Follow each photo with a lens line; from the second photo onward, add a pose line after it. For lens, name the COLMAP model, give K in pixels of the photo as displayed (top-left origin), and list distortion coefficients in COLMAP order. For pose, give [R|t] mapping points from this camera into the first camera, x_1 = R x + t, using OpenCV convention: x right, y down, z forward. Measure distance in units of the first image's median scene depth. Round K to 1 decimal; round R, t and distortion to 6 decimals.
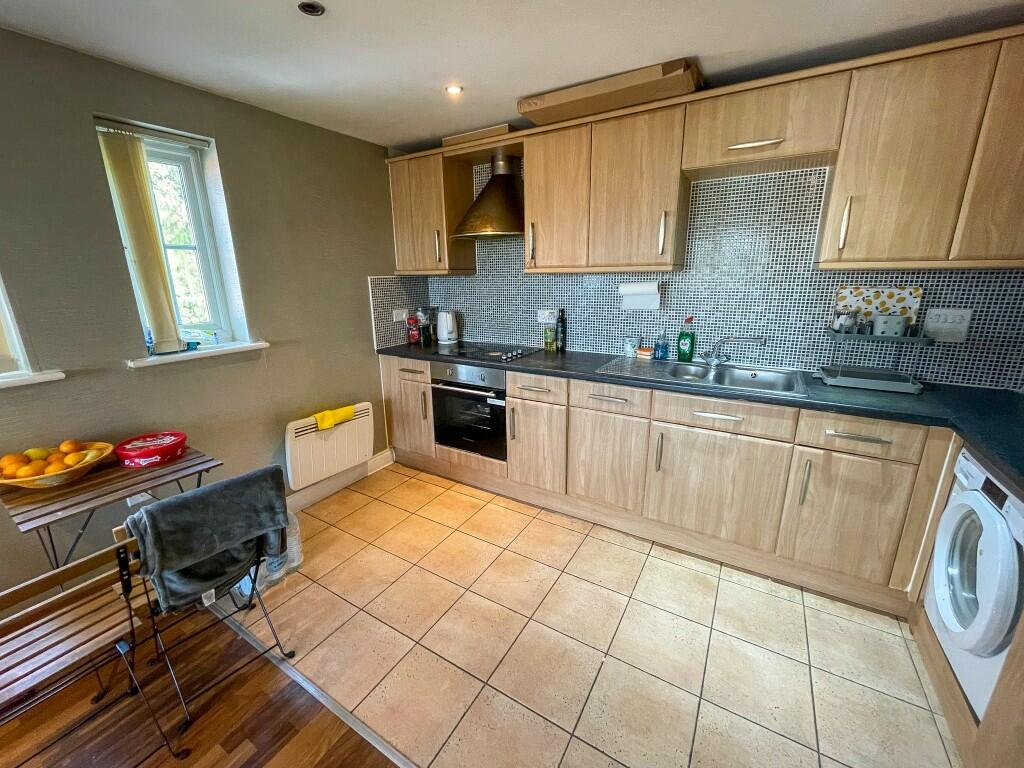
lens RADIAL K [[411.3, 0, 504.8], [0, 411.3, 382.7], [0, 0, 1]] dist [-0.003174, -0.000030]
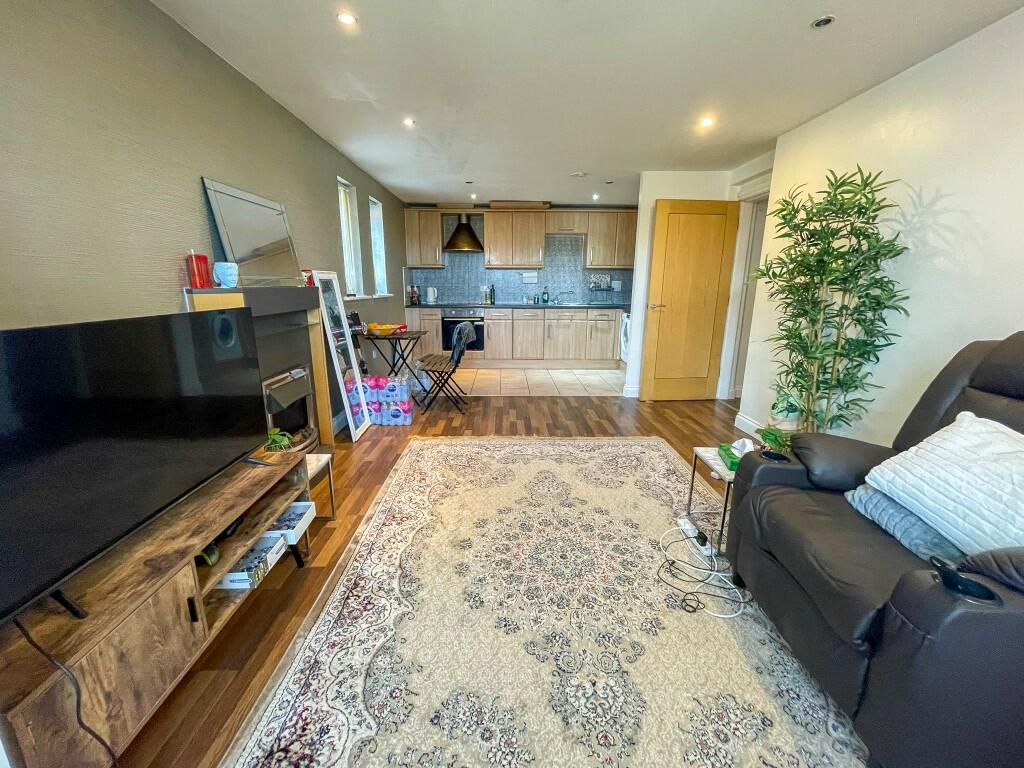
lens RADIAL K [[411.3, 0, 507.6], [0, 411.3, 381.9], [0, 0, 1]] dist [-0.003174, -0.000030]
pose [[0.852576, -0.104695, 0.512009, -1.242905], [0.115521, 0.993247, 0.010739, 0.414980], [-0.509675, 0.049992, 0.858913, -1.168101]]
